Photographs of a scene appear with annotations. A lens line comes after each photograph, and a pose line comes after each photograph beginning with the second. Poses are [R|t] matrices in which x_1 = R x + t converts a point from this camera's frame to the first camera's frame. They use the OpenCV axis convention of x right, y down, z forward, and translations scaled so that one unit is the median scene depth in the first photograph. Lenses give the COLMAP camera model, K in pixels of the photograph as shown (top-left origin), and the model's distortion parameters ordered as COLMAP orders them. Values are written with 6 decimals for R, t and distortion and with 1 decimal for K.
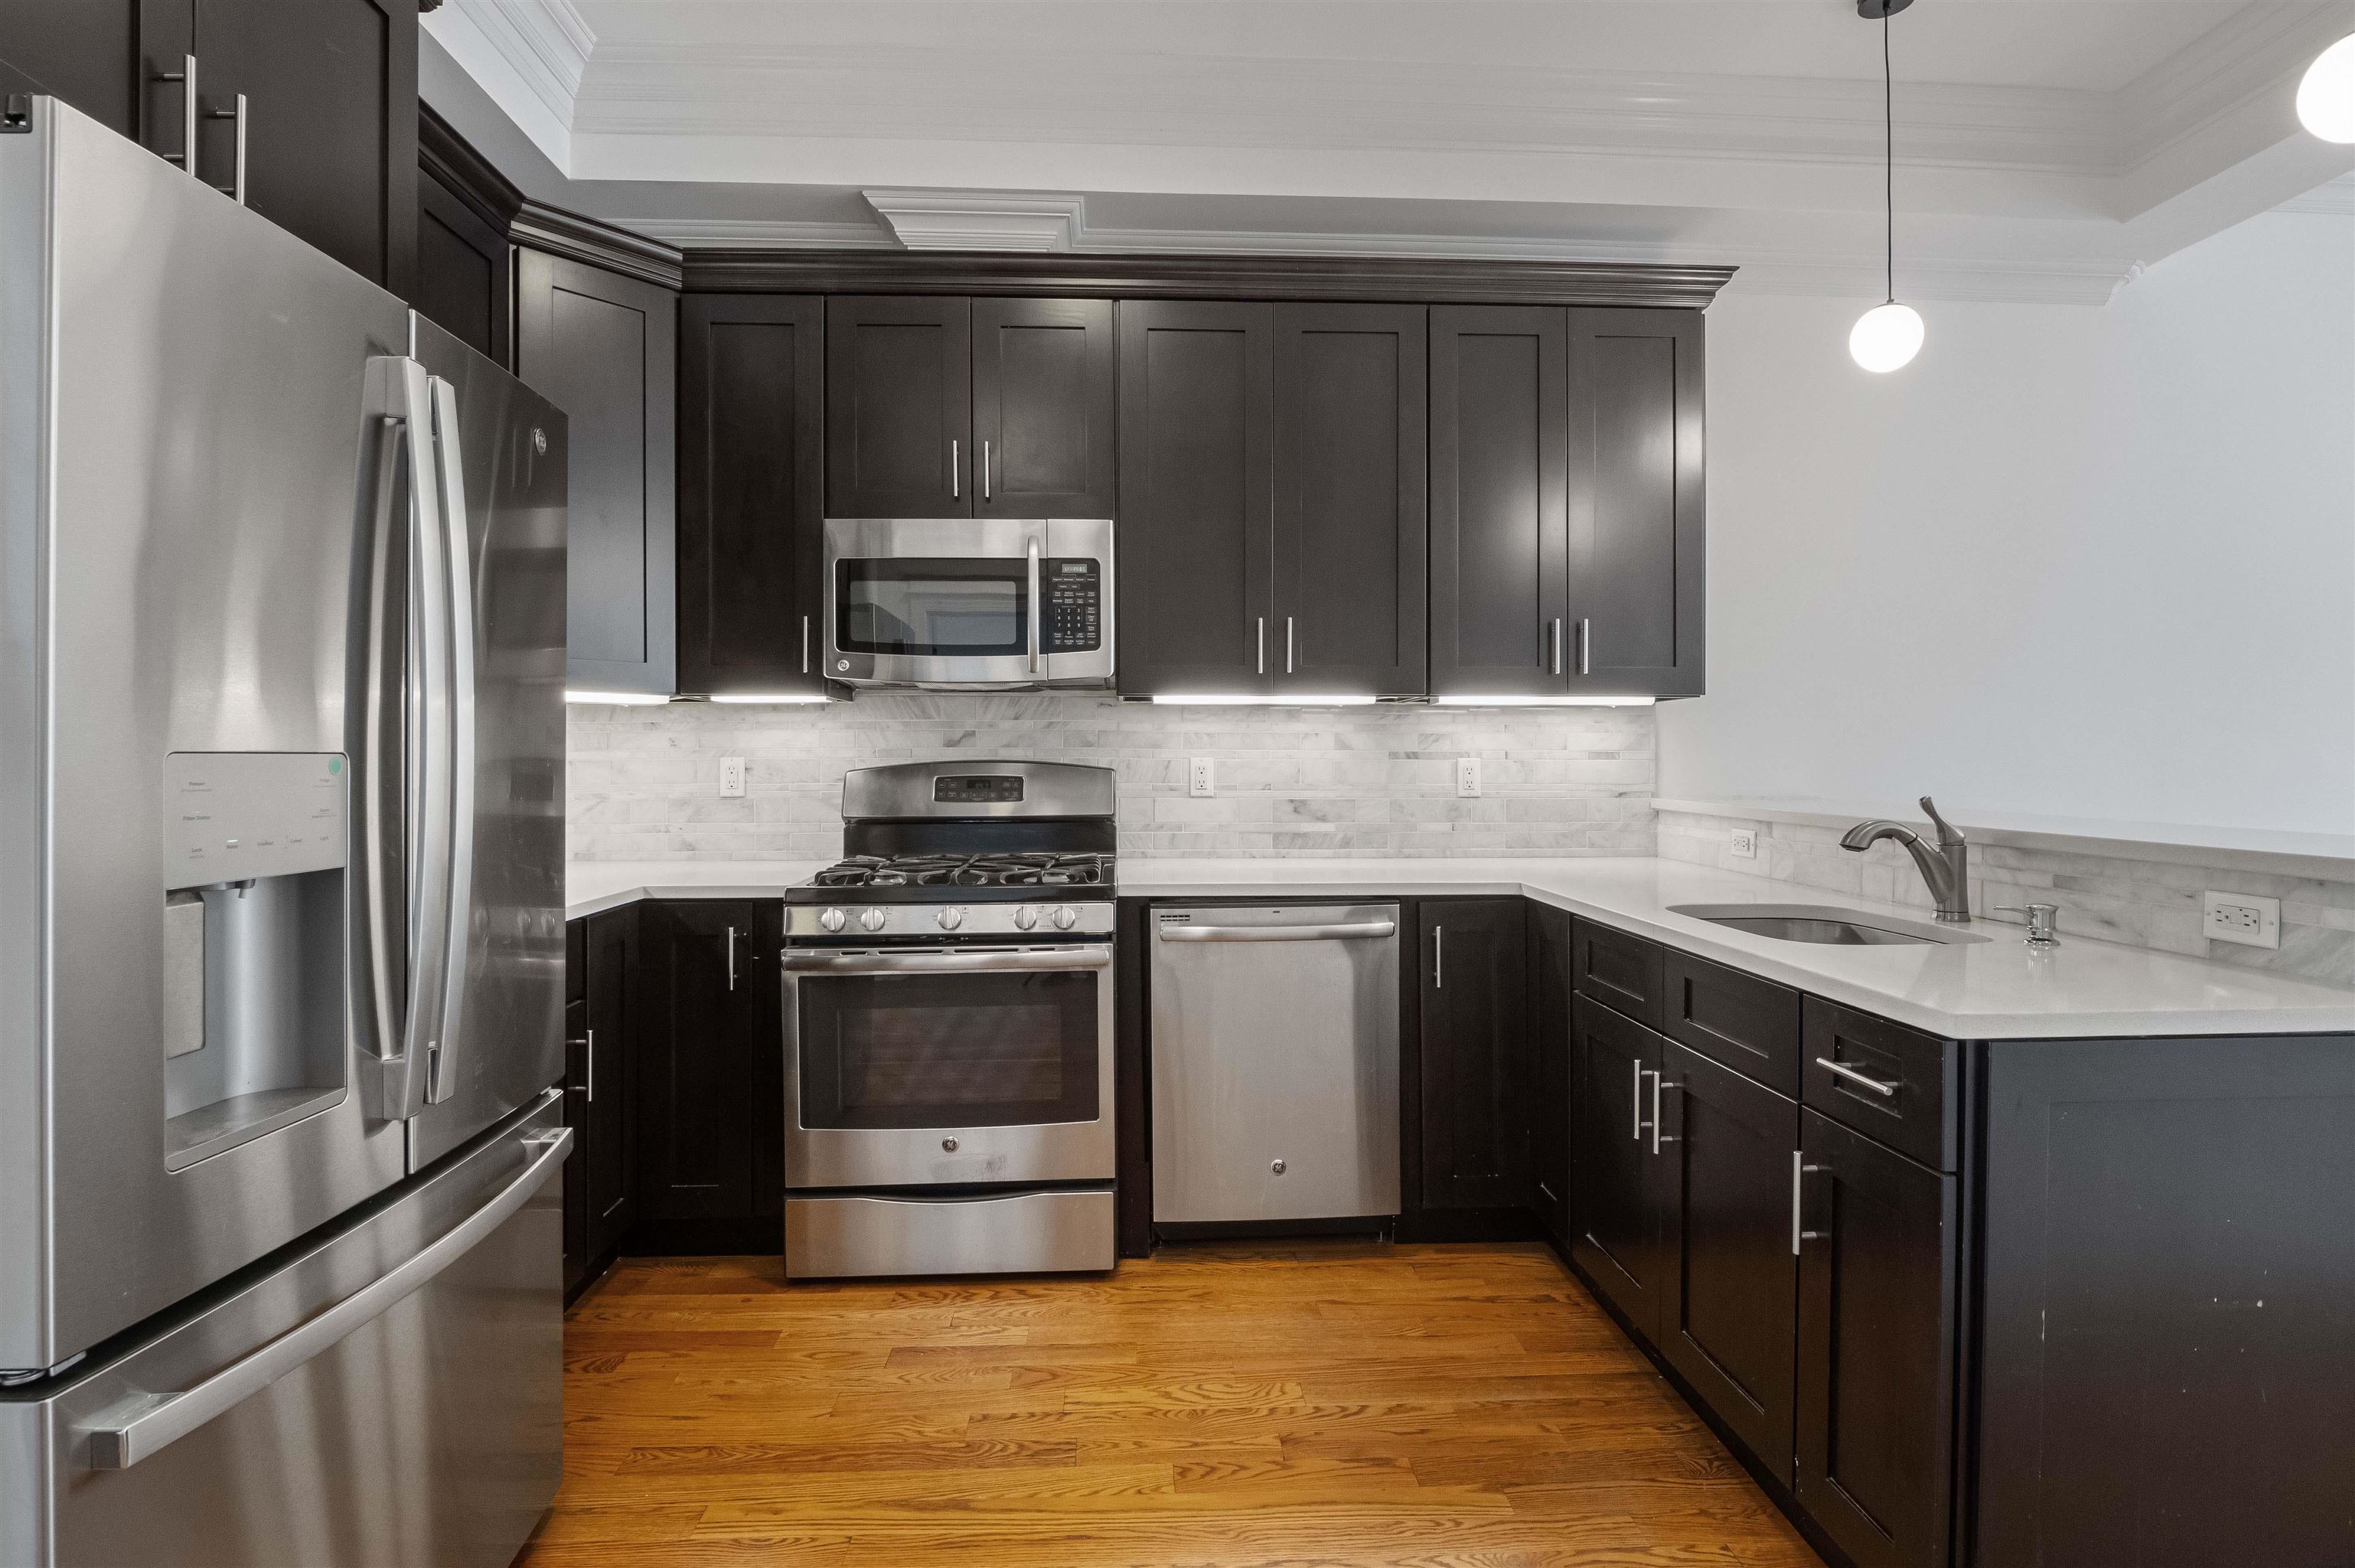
lens RADIAL K [[1153.0, 0, 1175.6], [0, 1153.0, 759.4], [0, 0, 1]] dist [0.002705, -0.014463]
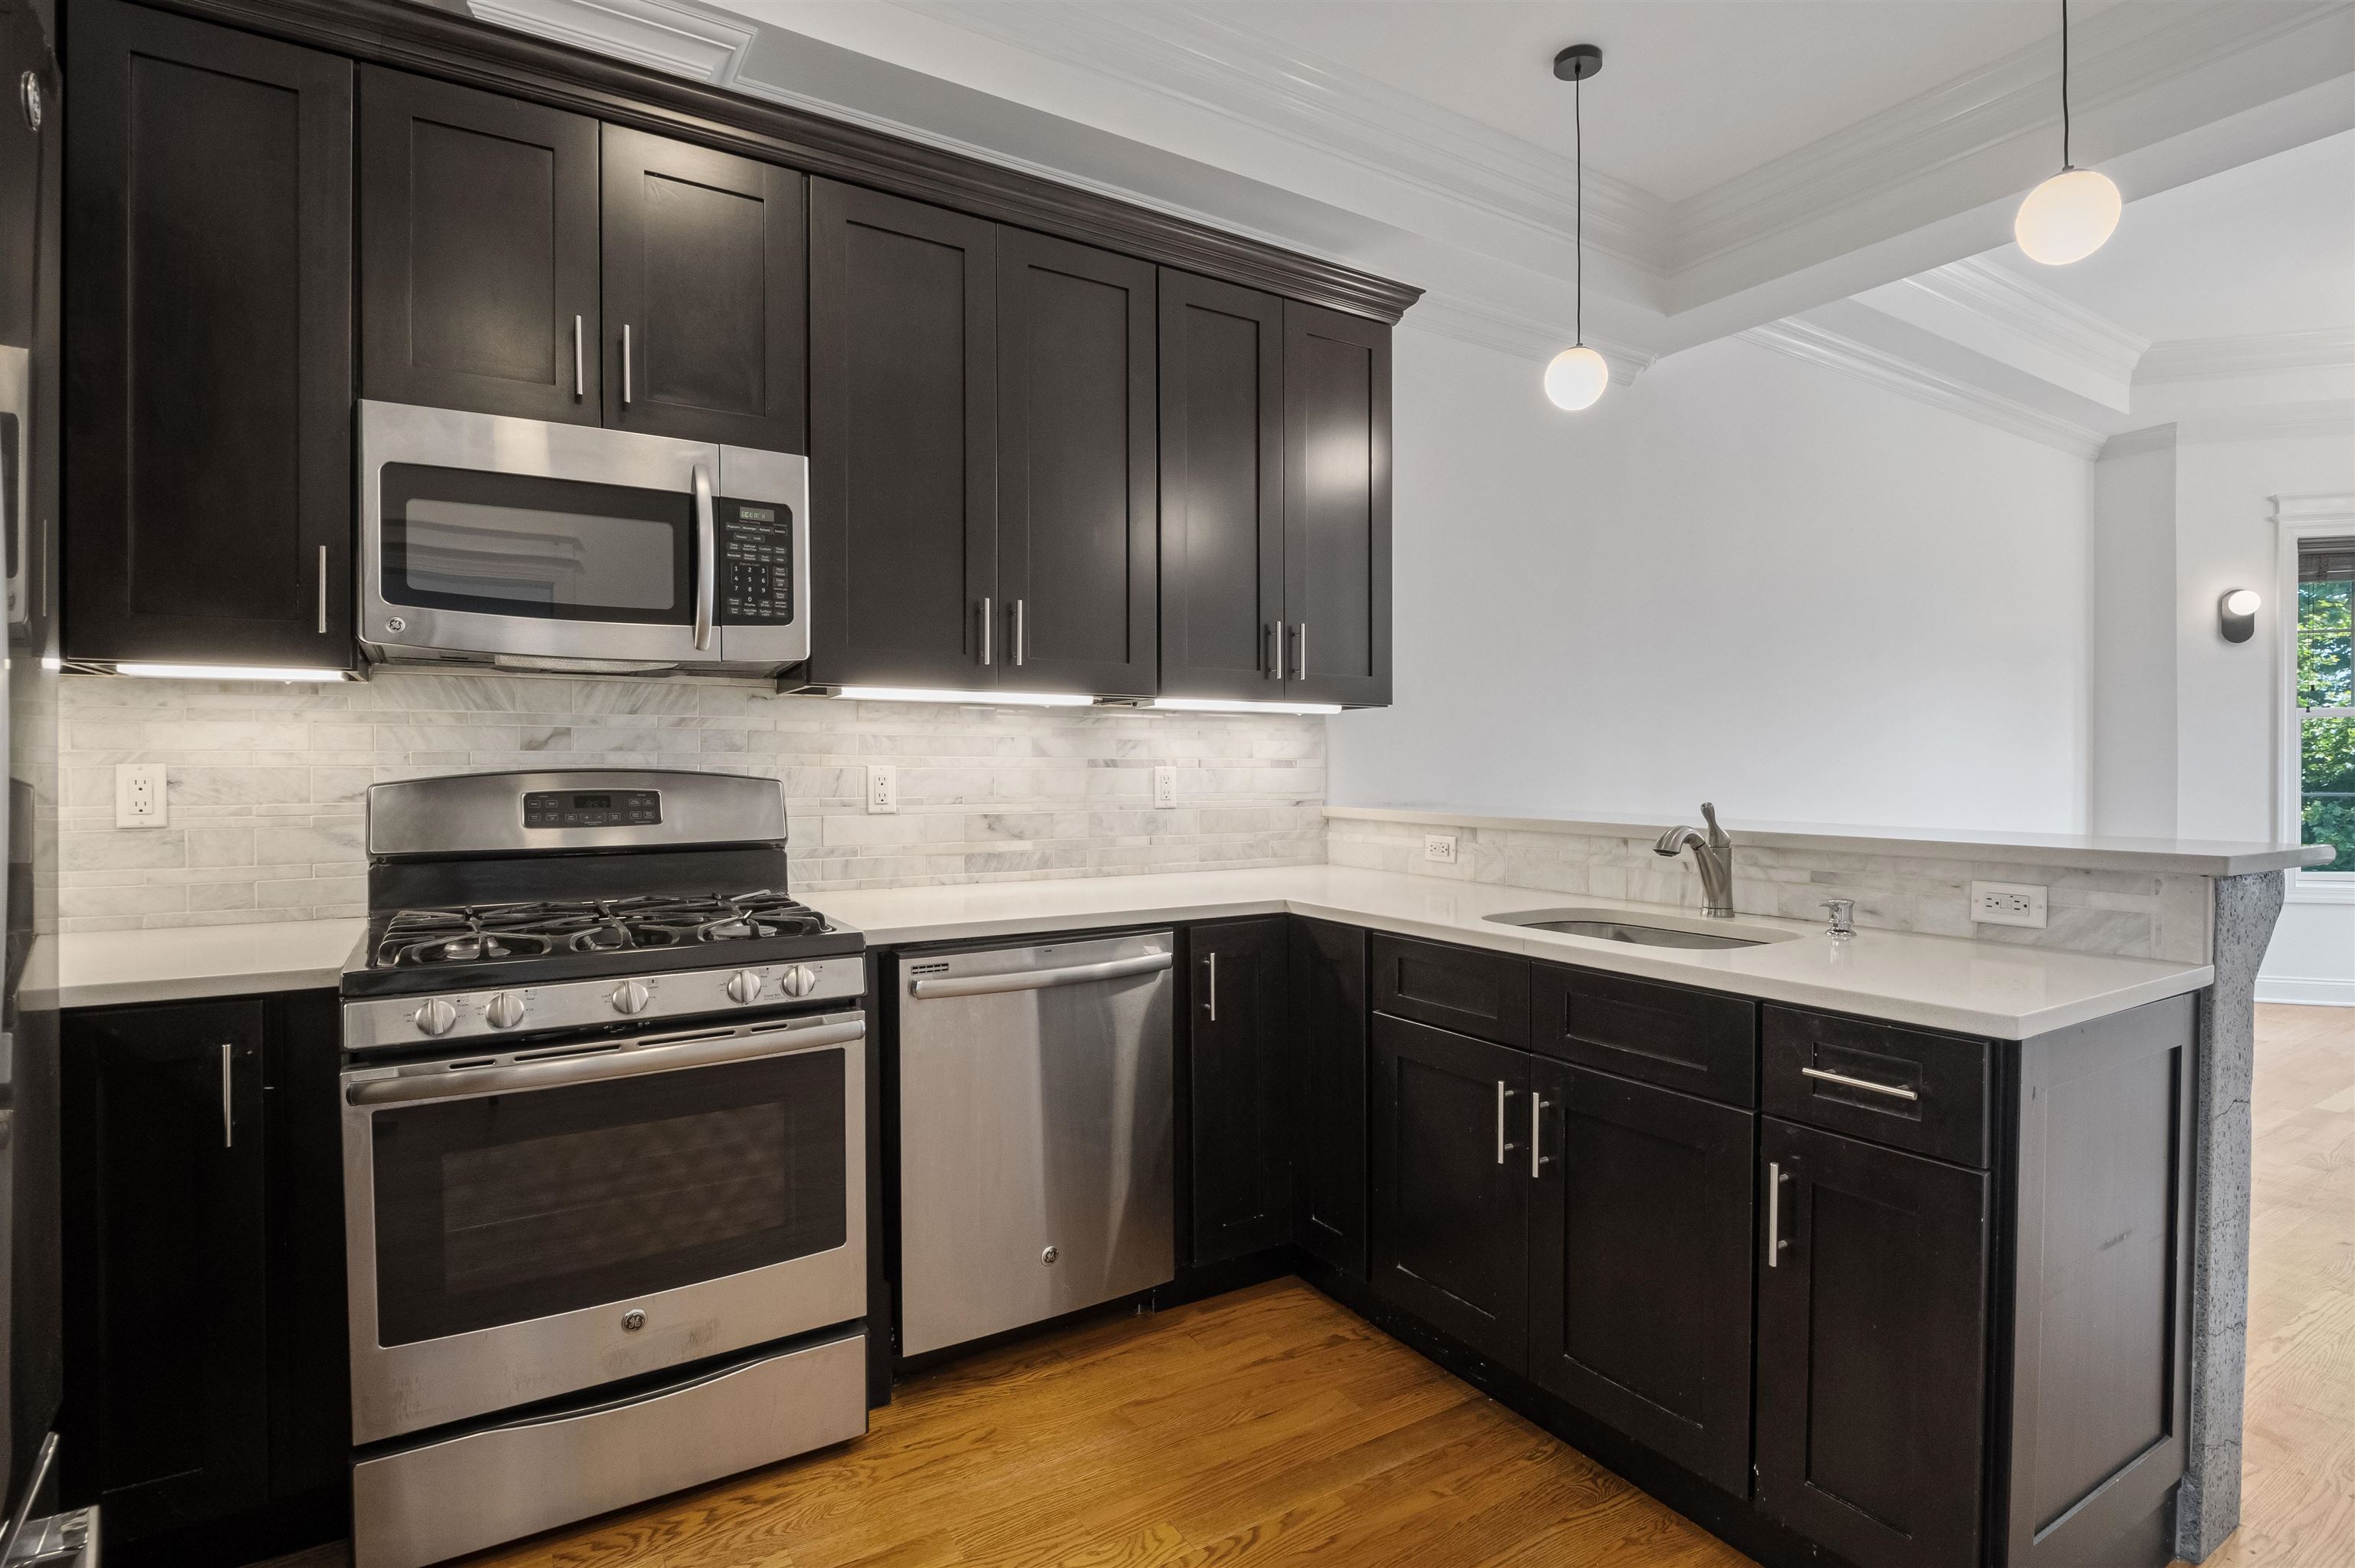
lens RADIAL K [[1151.5, 0, 1175.1], [0, 1151.5, 776.6], [0, 0, 1]] dist [-0.001507, -0.011677]
pose [[0.876327, -0.003441, 0.481705, -0.211476], [-0.000571, 0.999966, 0.008182, -0.000517], [-0.481717, -0.007445, 0.876295, 0.207626]]
